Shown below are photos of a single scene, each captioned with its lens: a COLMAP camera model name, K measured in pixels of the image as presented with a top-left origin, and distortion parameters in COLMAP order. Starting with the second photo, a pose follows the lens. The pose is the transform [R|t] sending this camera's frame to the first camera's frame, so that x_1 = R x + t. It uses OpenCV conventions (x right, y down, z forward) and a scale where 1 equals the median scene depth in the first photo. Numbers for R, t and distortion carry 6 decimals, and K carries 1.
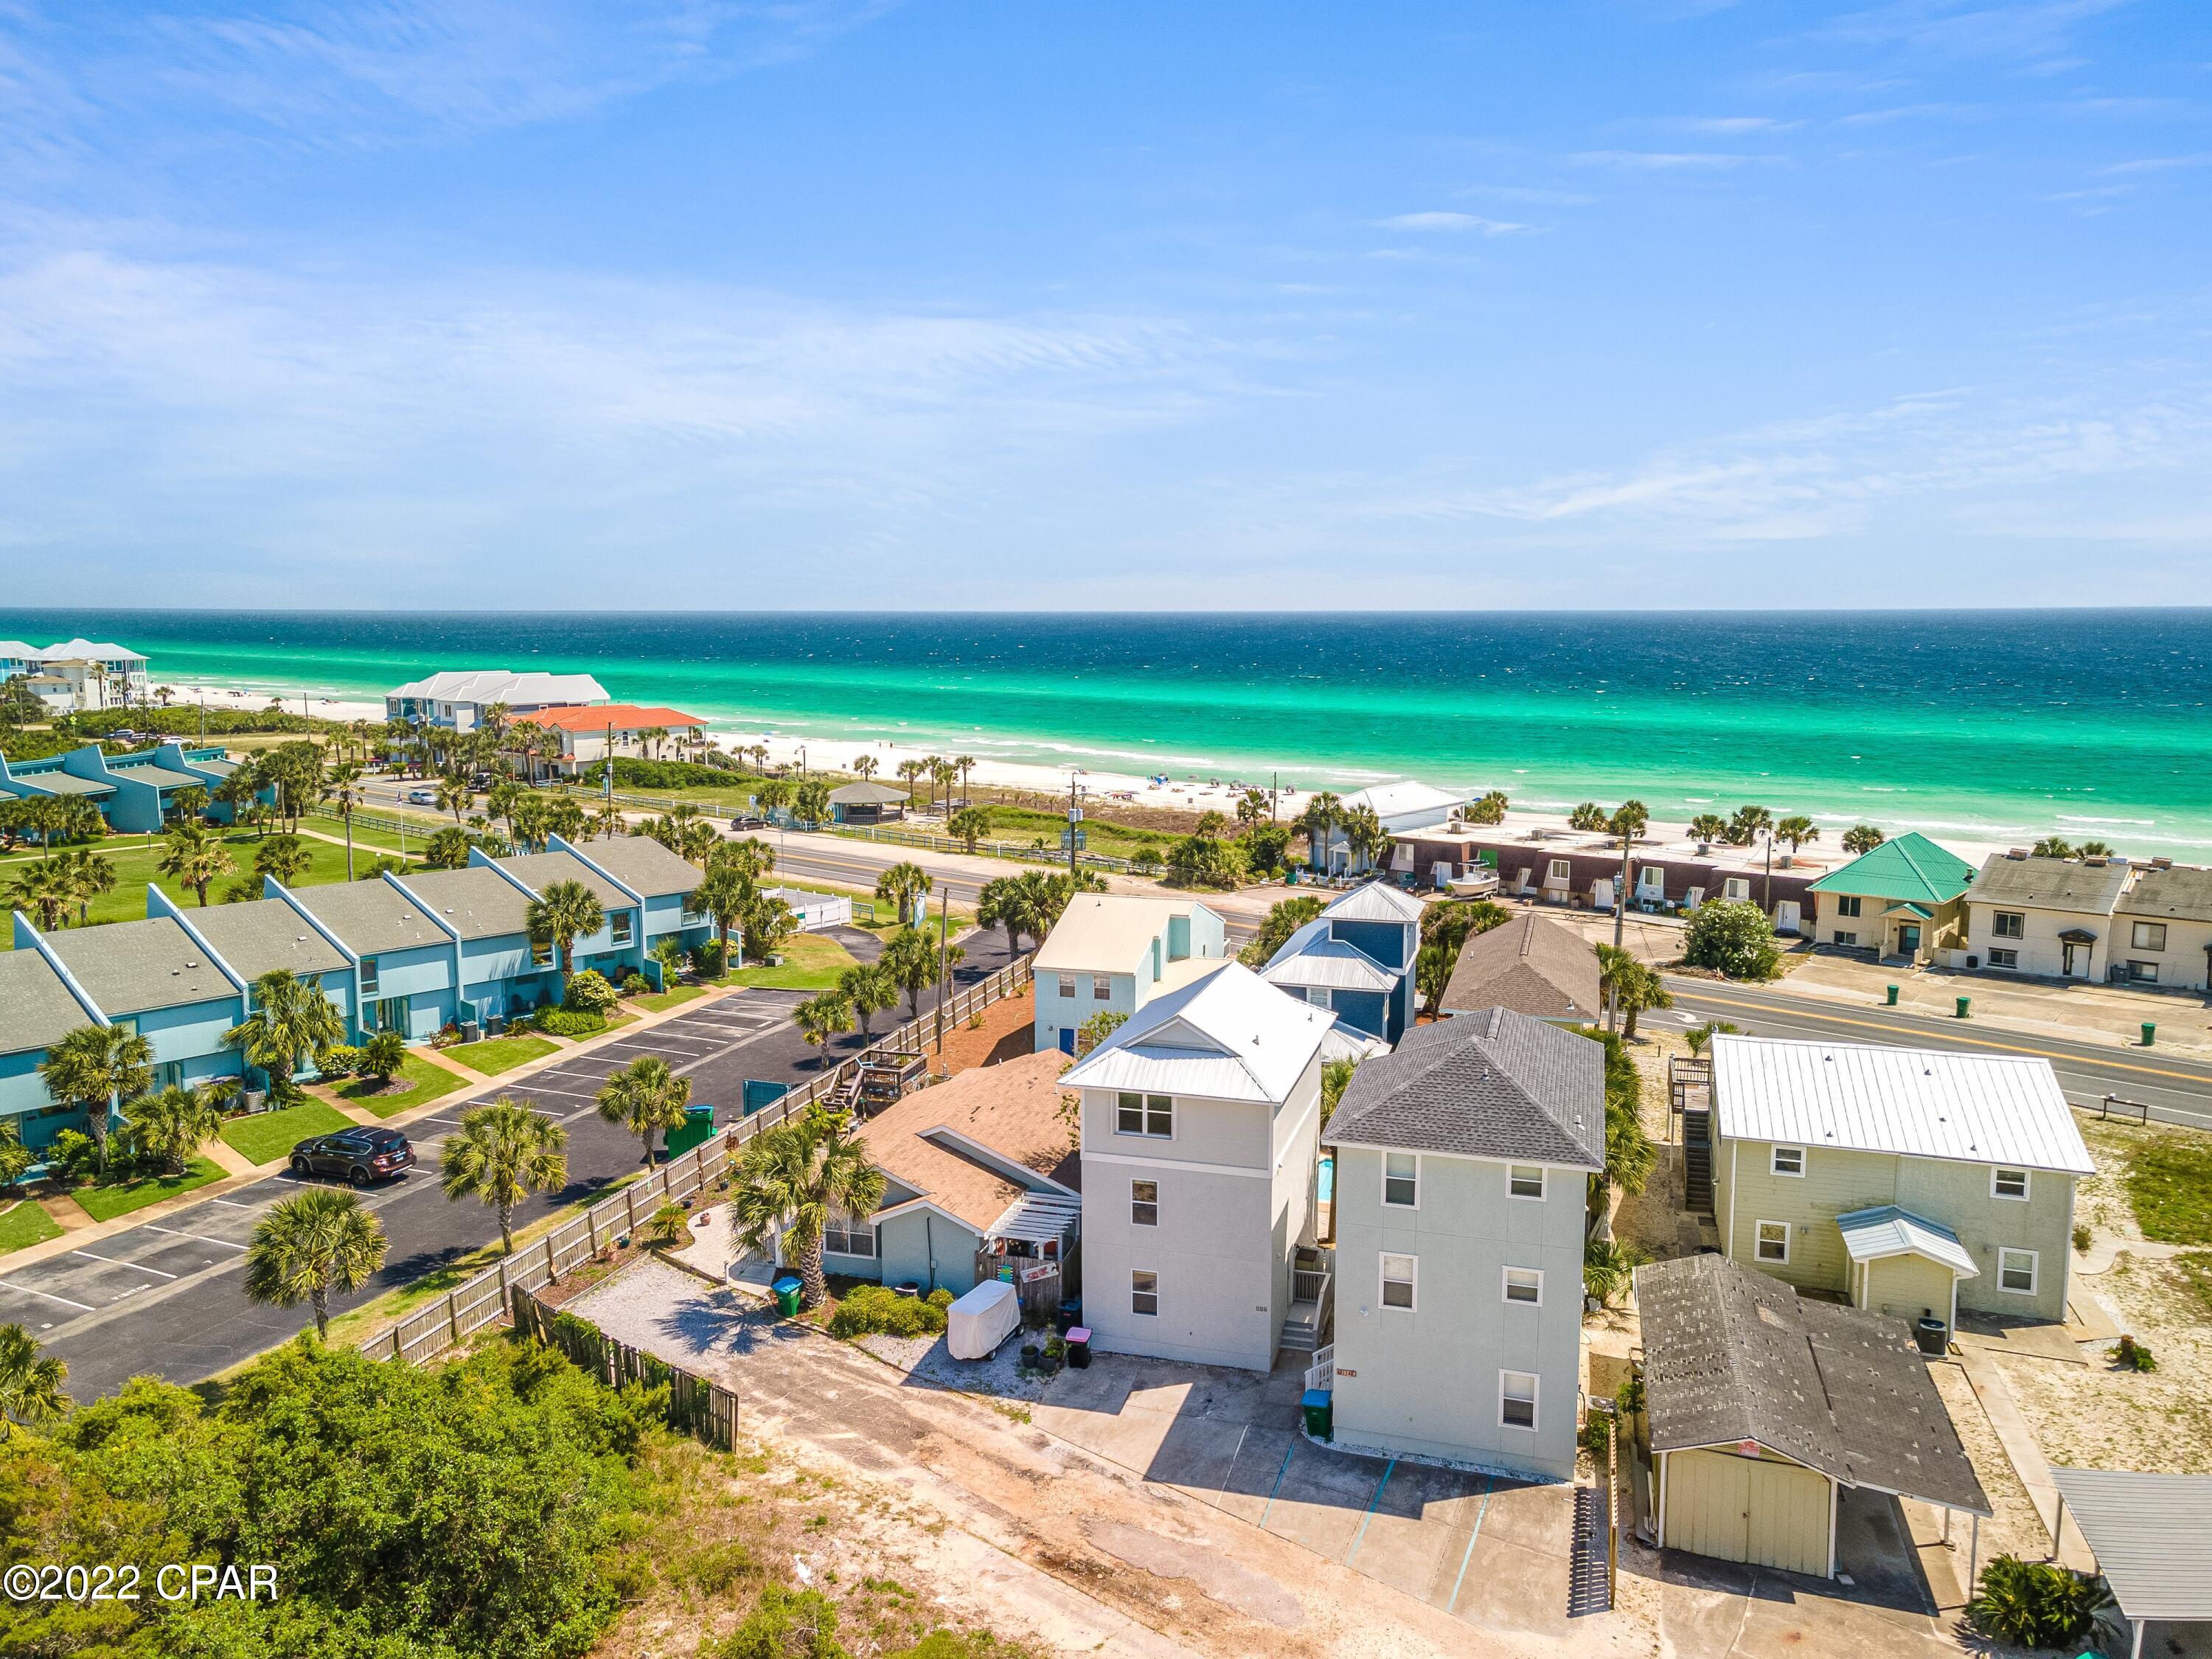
lens RADIAL K [[1613.1, 0, 1109.7], [0, 1613.1, 833.2], [0, 0, 1]] dist [0.032758, 0.060199]
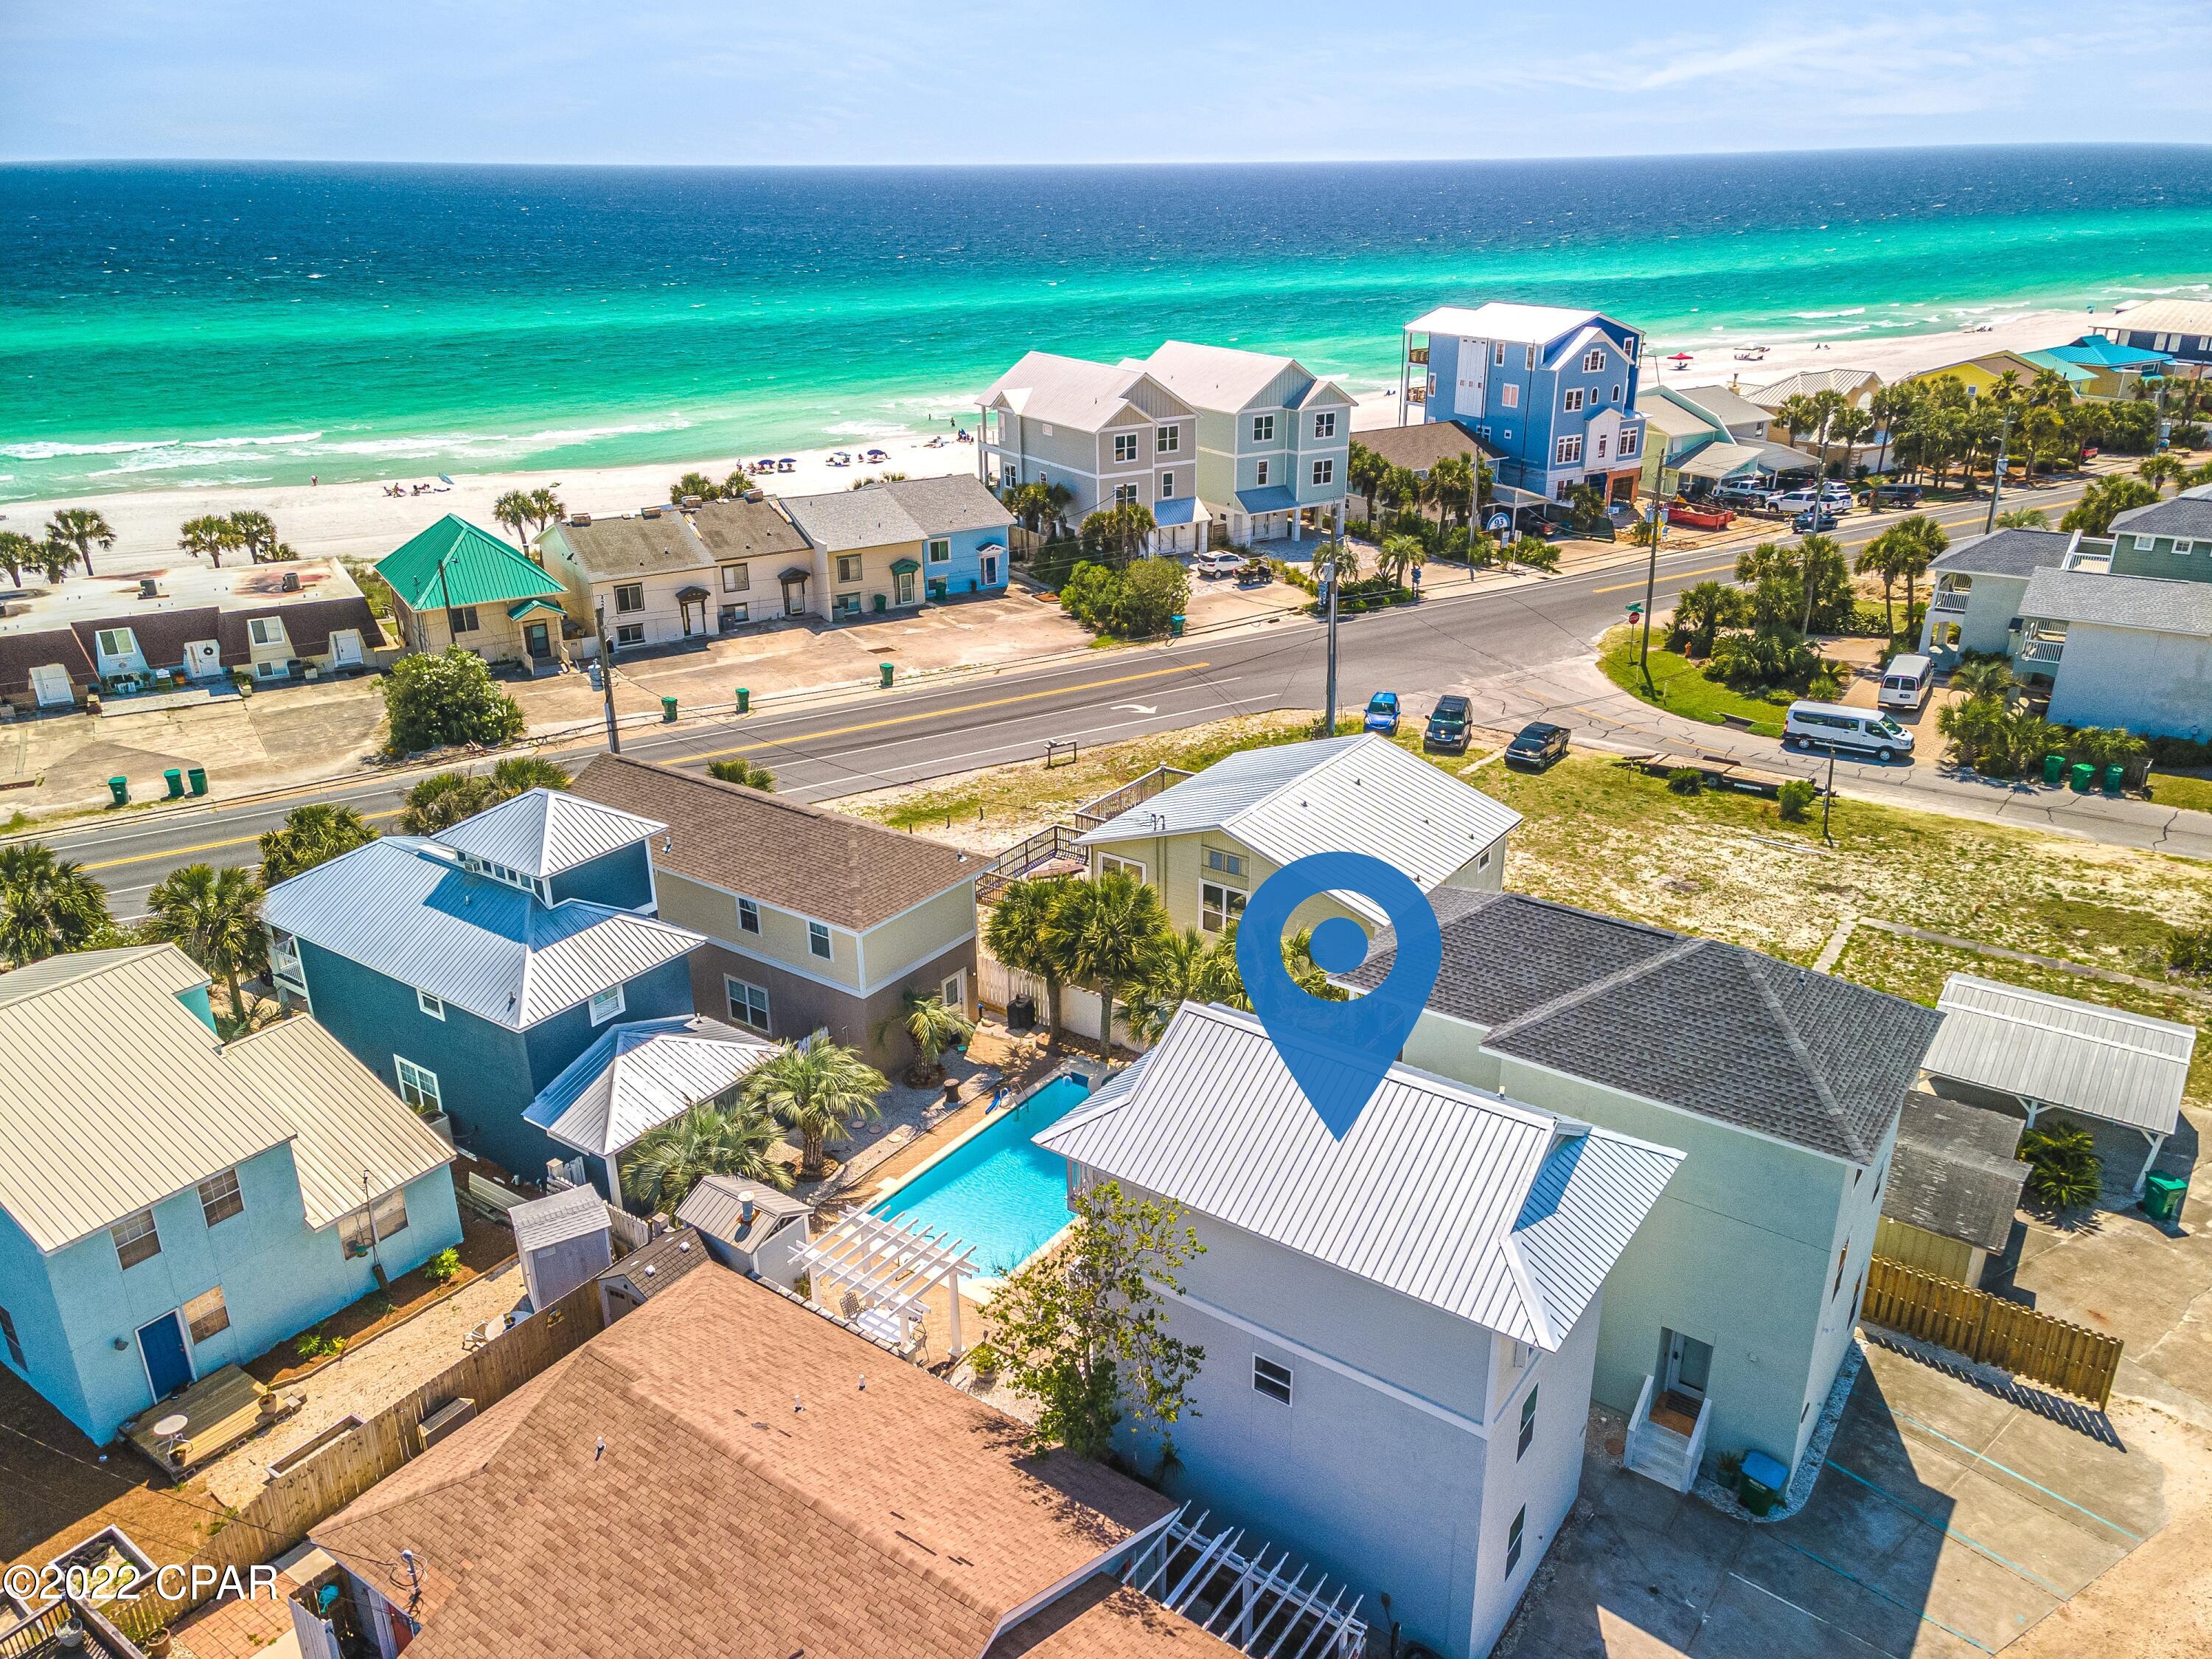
lens RADIAL K [[1613.1, 0, 1111.9], [0, 1613.1, 838.7], [0, 0, 1]] dist [0.032758, 0.060199]
pose [[0.319517, -0.369764, 0.872458, -0.245649], [0.139782, 0.929041, 0.342554, -0.106331], [-0.937214, 0.012502, 0.348531, 0.473760]]
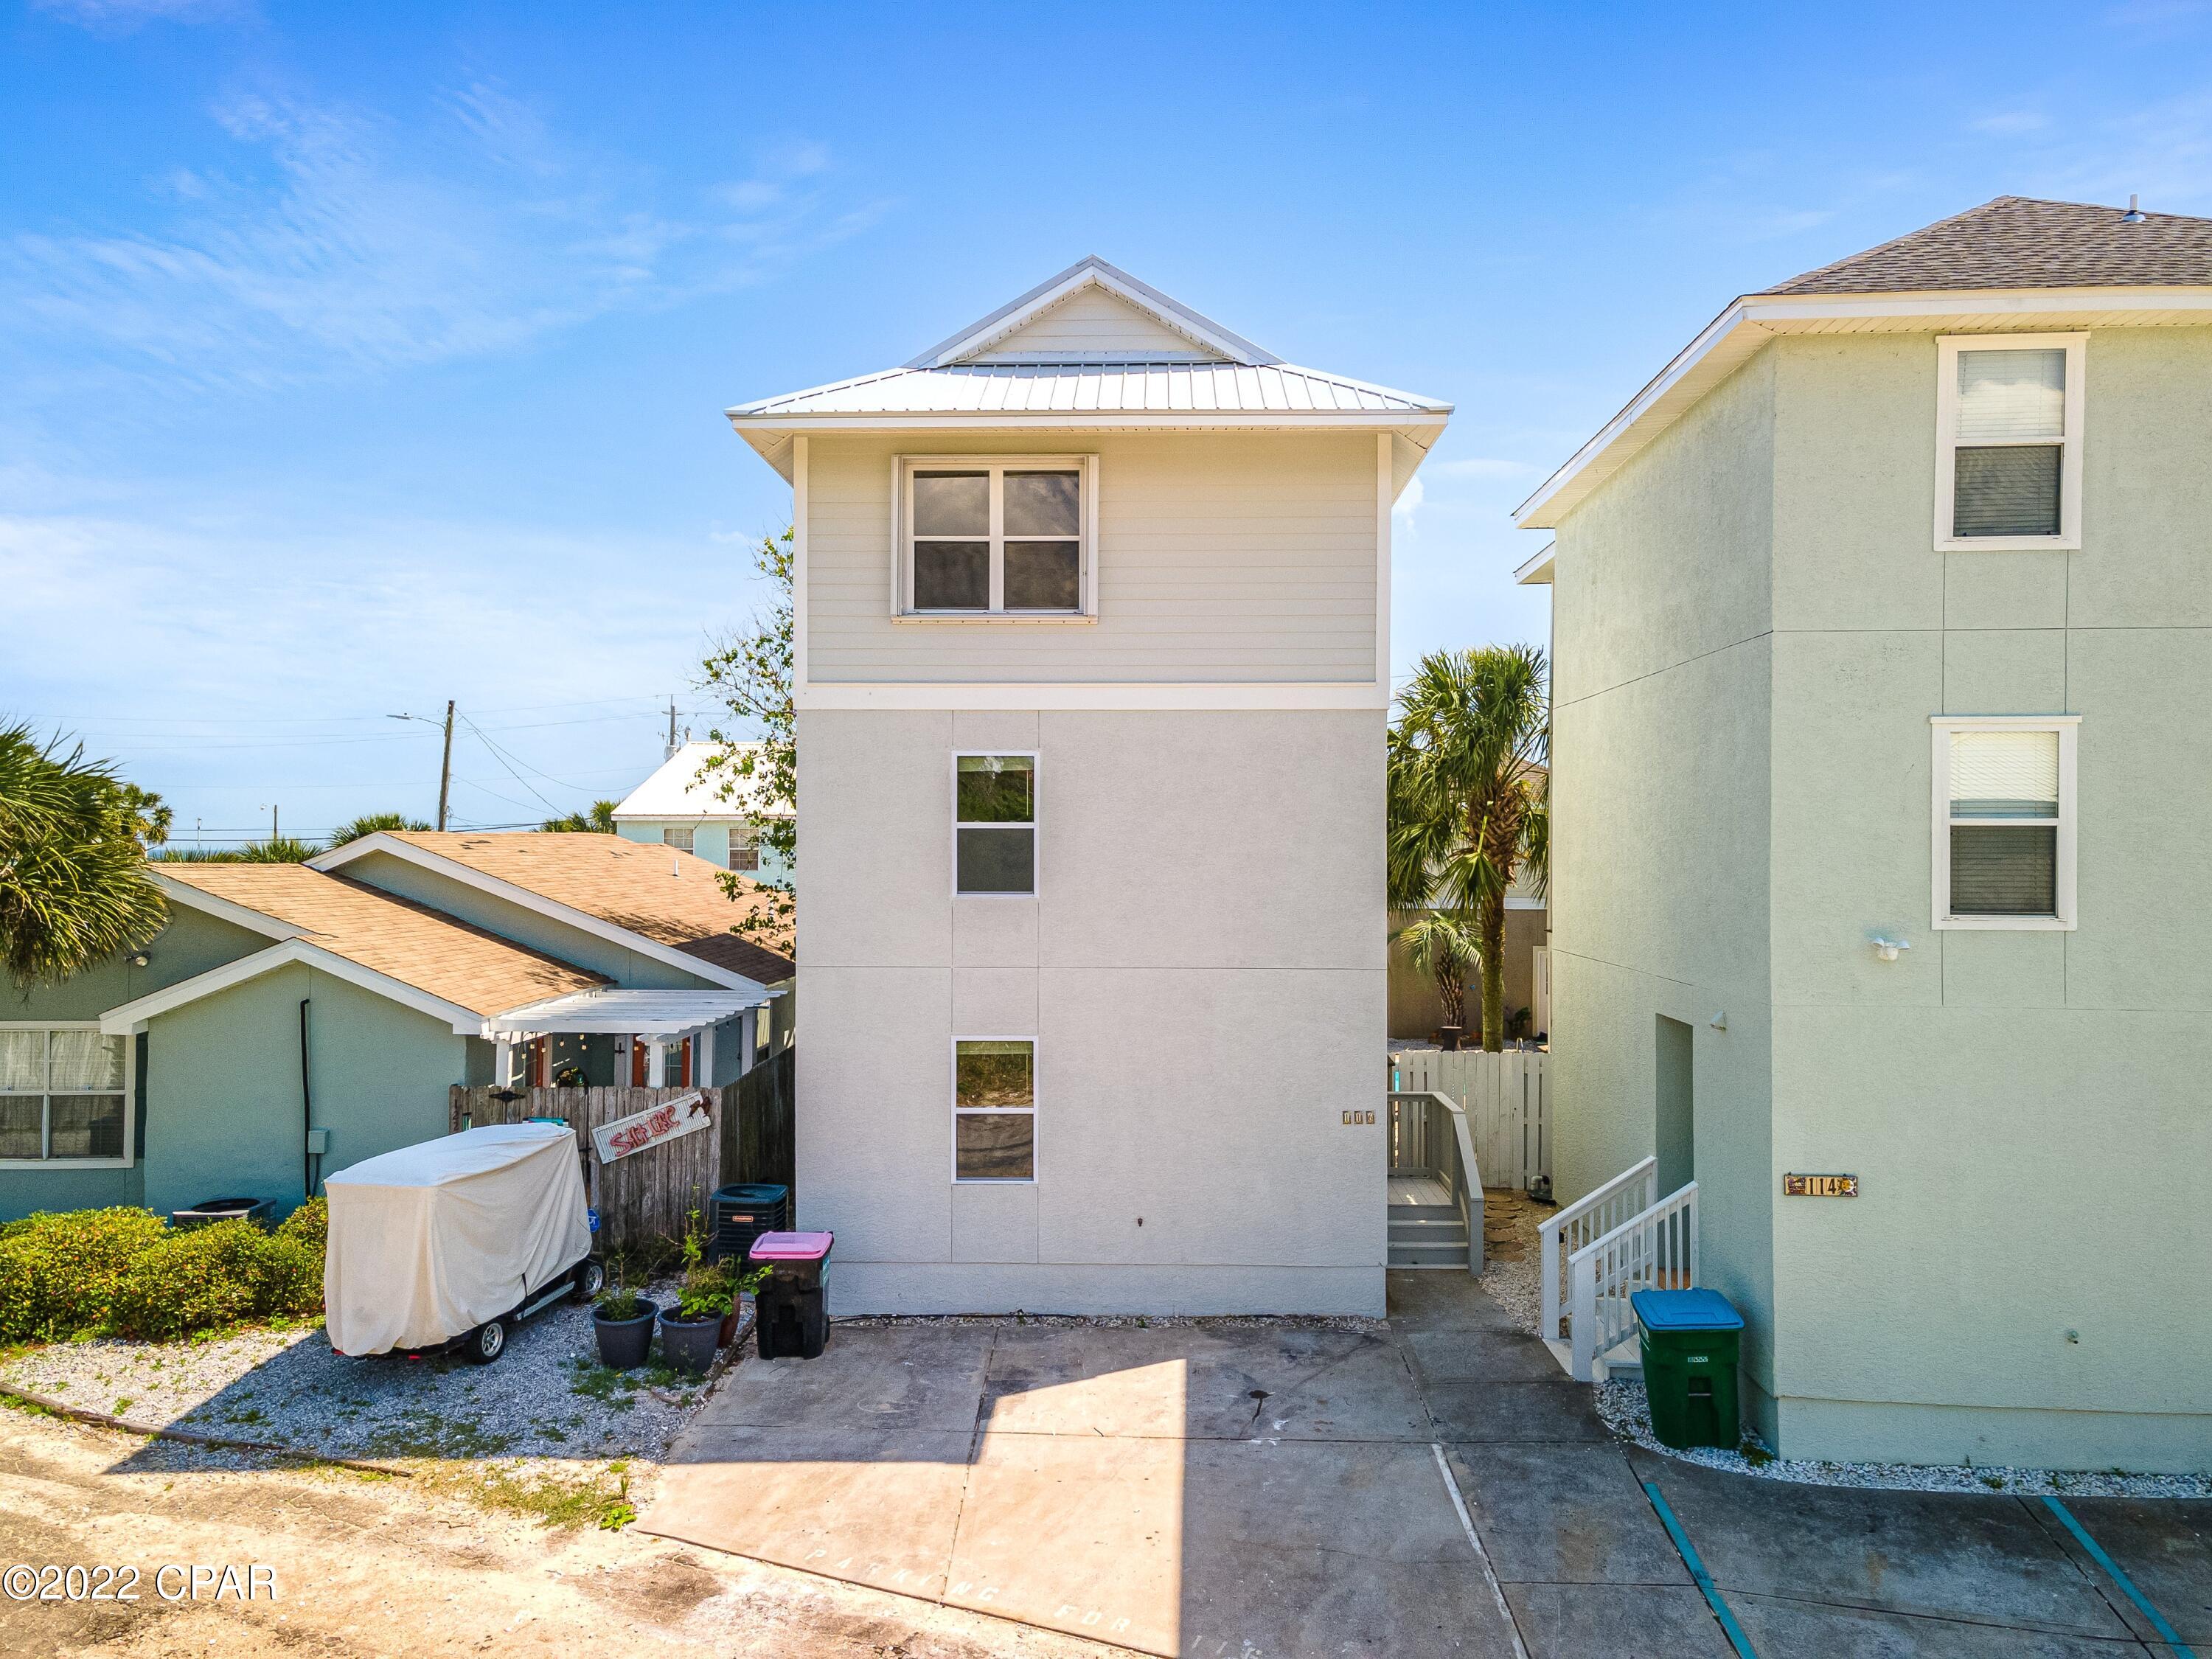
lens RADIAL K [[1613.1, 0, 1109.1], [0, 1613.1, 831.9], [0, 0, 1]] dist [0.032758, 0.060199]
pose [[0.966939, 0.007608, 0.254893, -0.020386], [0.030407, 0.988983, -0.144870, 0.142160], [-0.253187, 0.147831, 0.956056, 0.346393]]
